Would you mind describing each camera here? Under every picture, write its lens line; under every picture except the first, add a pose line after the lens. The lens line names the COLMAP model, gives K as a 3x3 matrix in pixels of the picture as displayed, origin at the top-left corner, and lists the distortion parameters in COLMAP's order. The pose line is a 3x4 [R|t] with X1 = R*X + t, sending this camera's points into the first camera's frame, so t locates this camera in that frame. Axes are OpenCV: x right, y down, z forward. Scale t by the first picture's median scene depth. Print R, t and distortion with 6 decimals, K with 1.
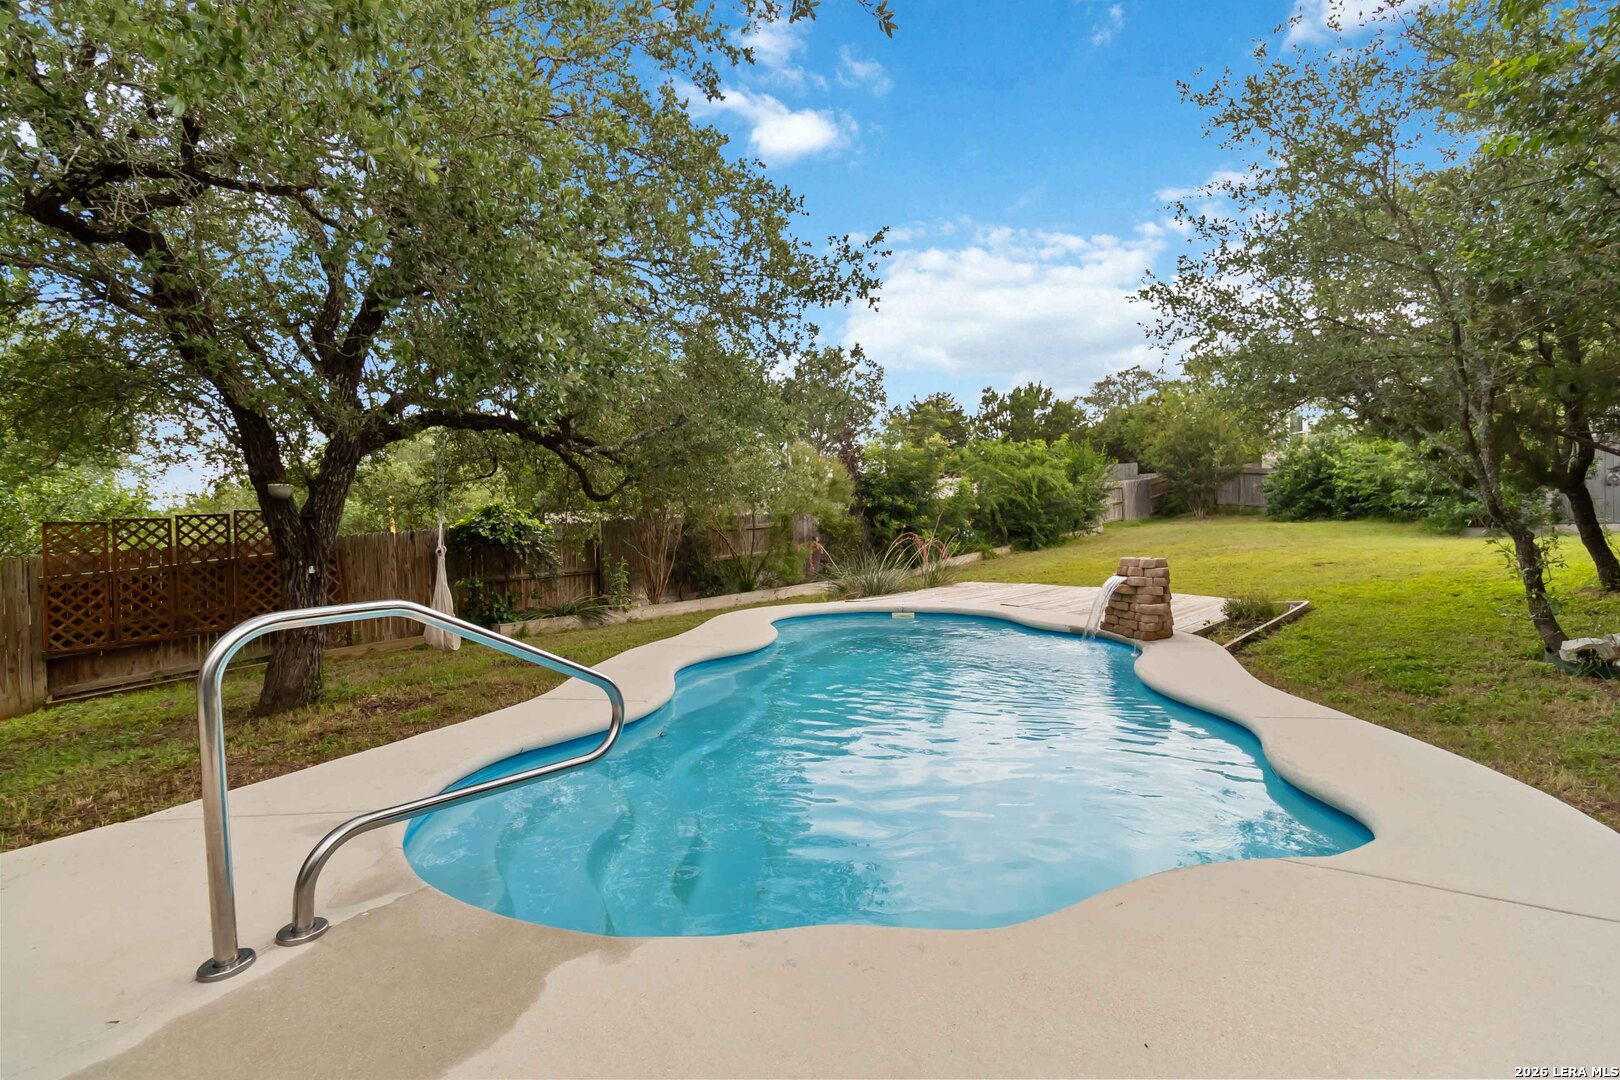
lens RADIAL K [[763.2, 0, 816.3], [0, 763.2, 524.4], [0, 0, 1]] dist [0.002100, 0.000090]
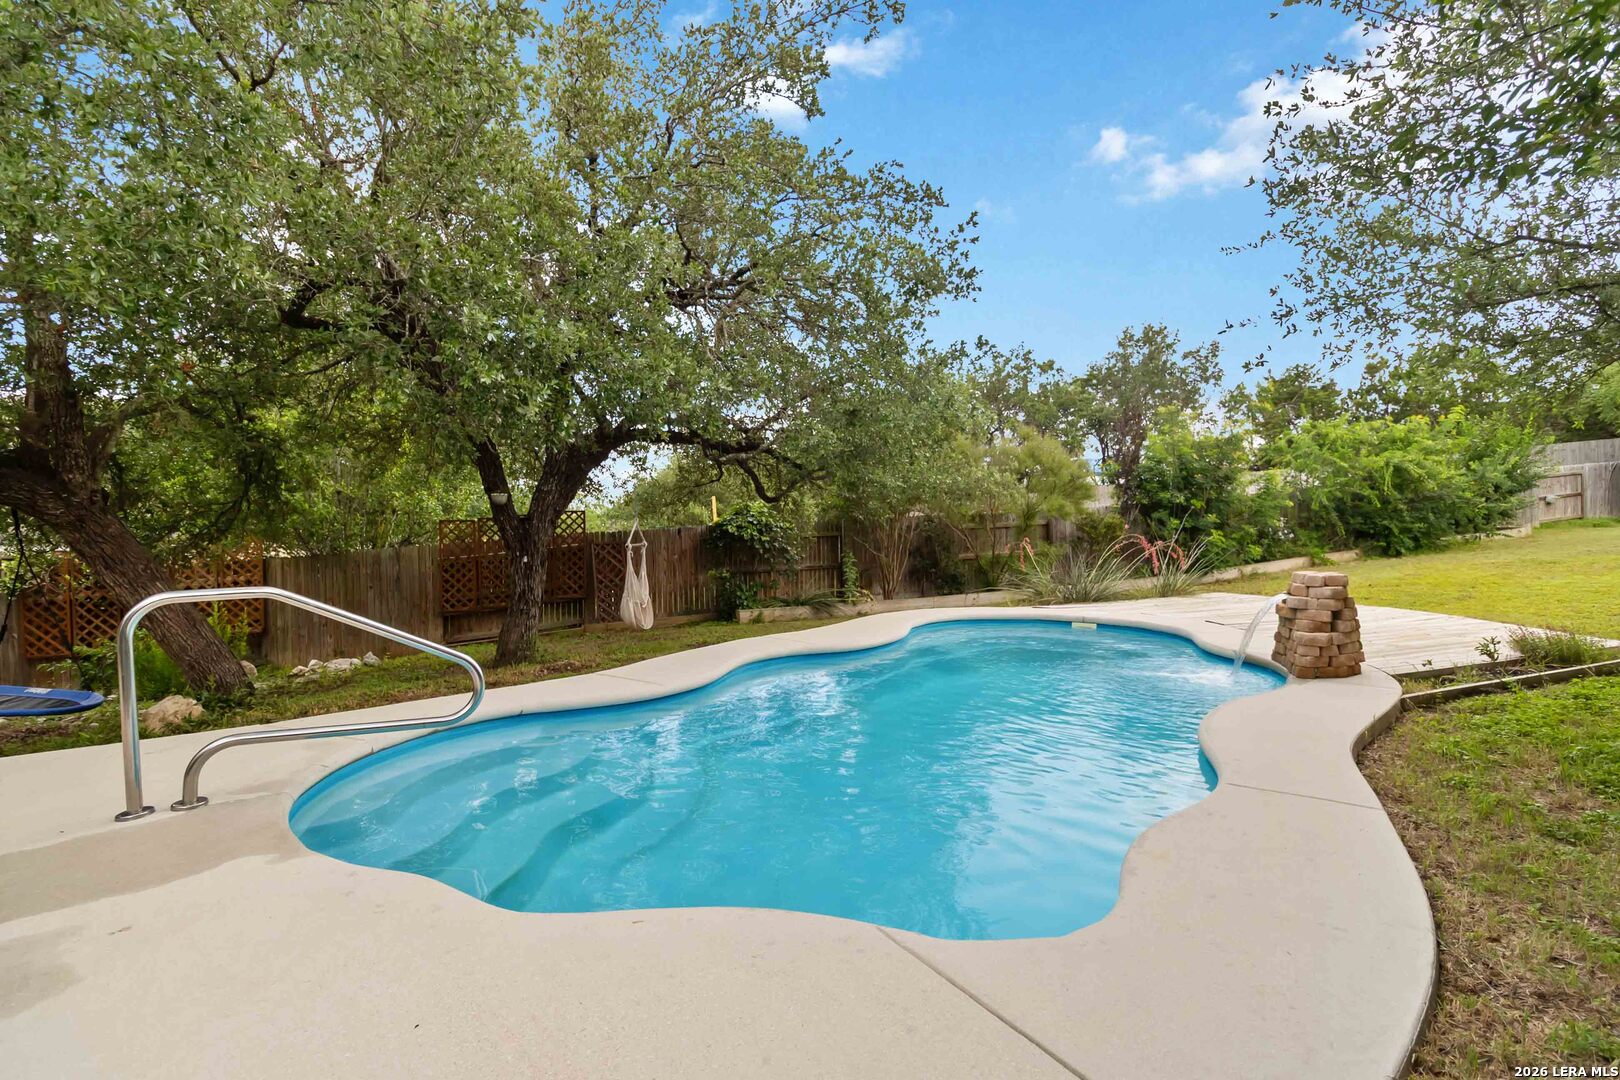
lens RADIAL K [[763.2, 0, 816.3], [0, 763.2, 524.4], [0, 0, 1]] dist [0.002100, 0.000090]
pose [[0.890023, 0.006847, -0.455865, 0.192885], [-0.003877, 0.999965, 0.007451, -0.005555], [0.455900, -0.004865, 0.890018, 0.039438]]
